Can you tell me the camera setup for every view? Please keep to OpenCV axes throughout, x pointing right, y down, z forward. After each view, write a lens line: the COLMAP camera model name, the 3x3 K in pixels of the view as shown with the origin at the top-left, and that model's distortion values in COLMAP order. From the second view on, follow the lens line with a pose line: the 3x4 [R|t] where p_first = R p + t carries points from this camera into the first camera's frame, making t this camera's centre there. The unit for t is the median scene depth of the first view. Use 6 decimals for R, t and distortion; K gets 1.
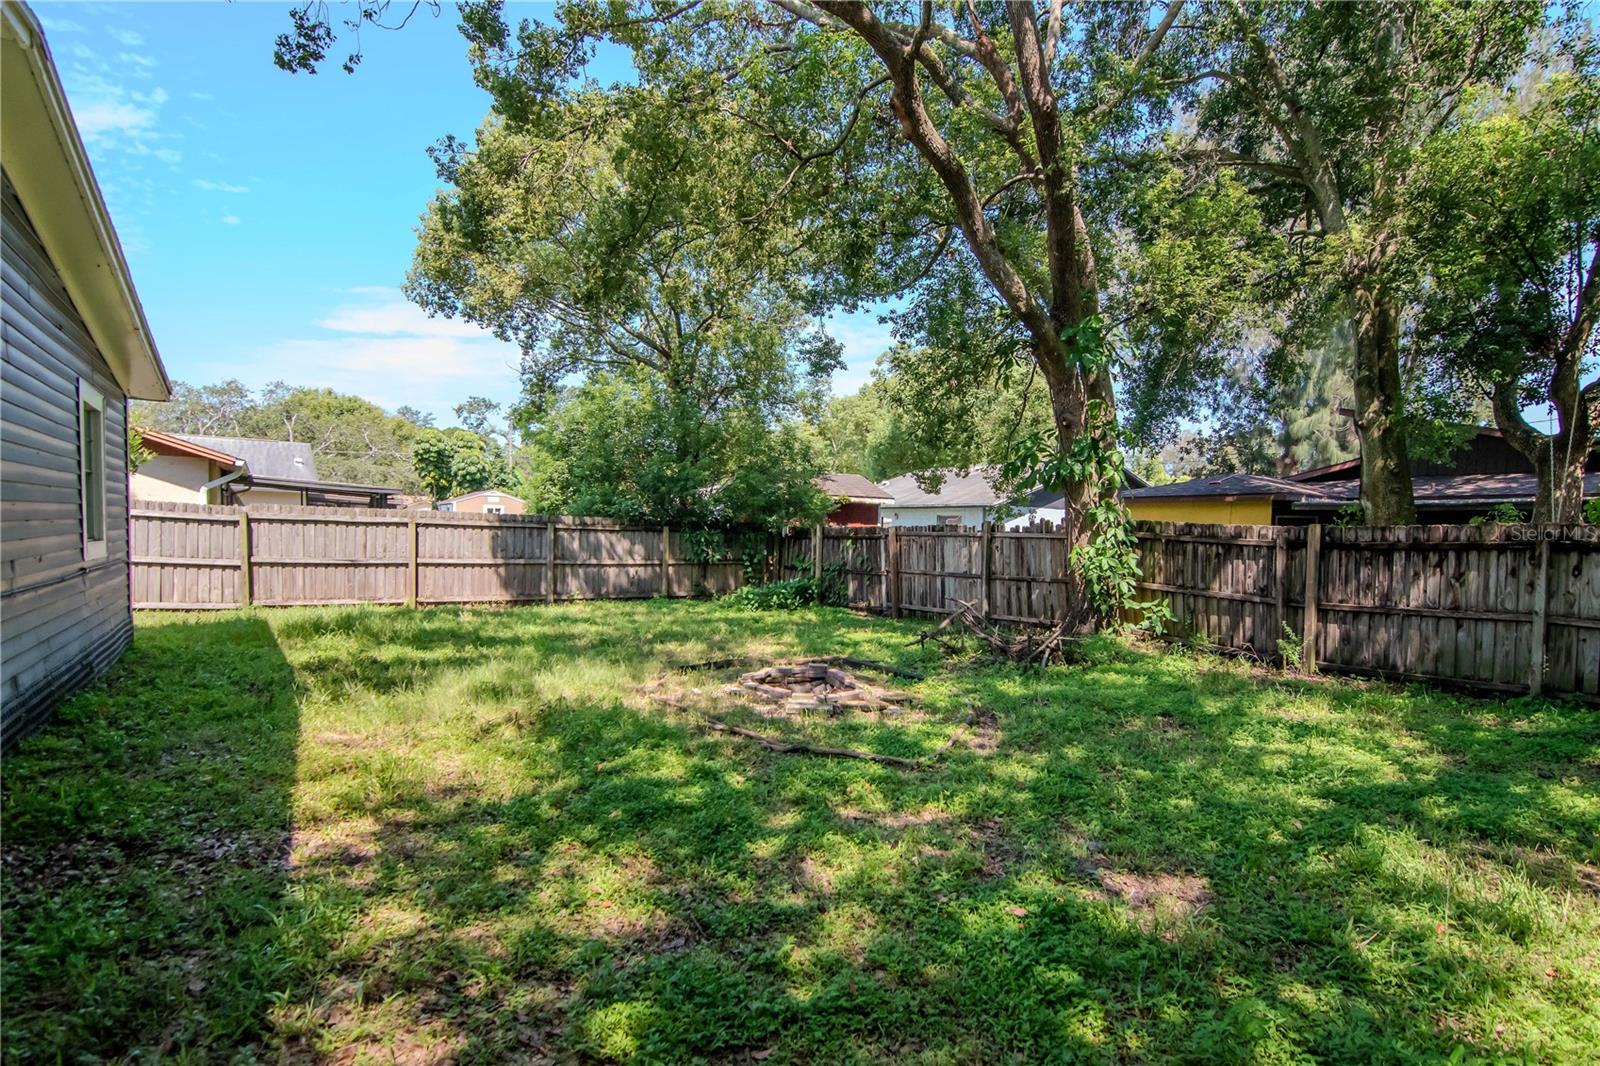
lens RADIAL K [[793.8, 0, 802.7], [0, 793.8, 576.3], [0, 0, 1]] dist [0.000630, 0.000023]
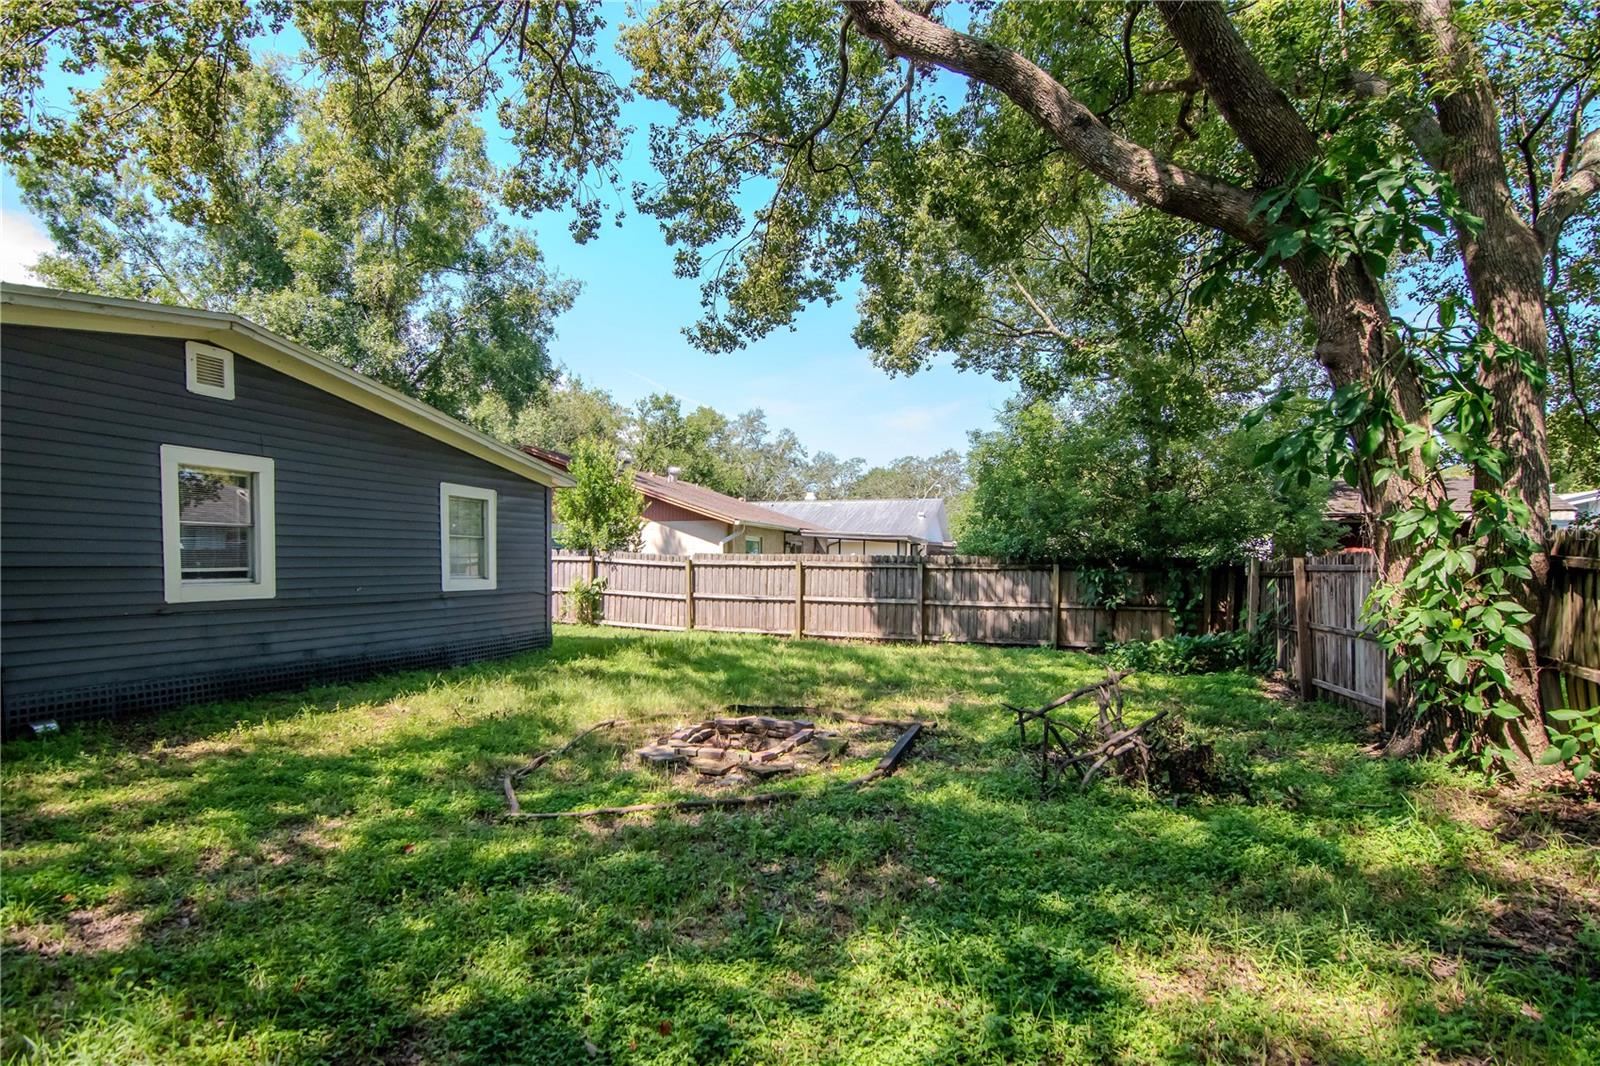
lens RADIAL K [[797.6, 0, 743.9], [0, 797.6, 606.7], [0, 0, 1]] dist [-0.000506, -0.009516]
pose [[0.570859, 0.024590, -0.820680, 0.387699], [-0.036780, 0.999314, 0.004358, -0.008993], [0.820224, 0.027696, 0.571372, 0.254965]]
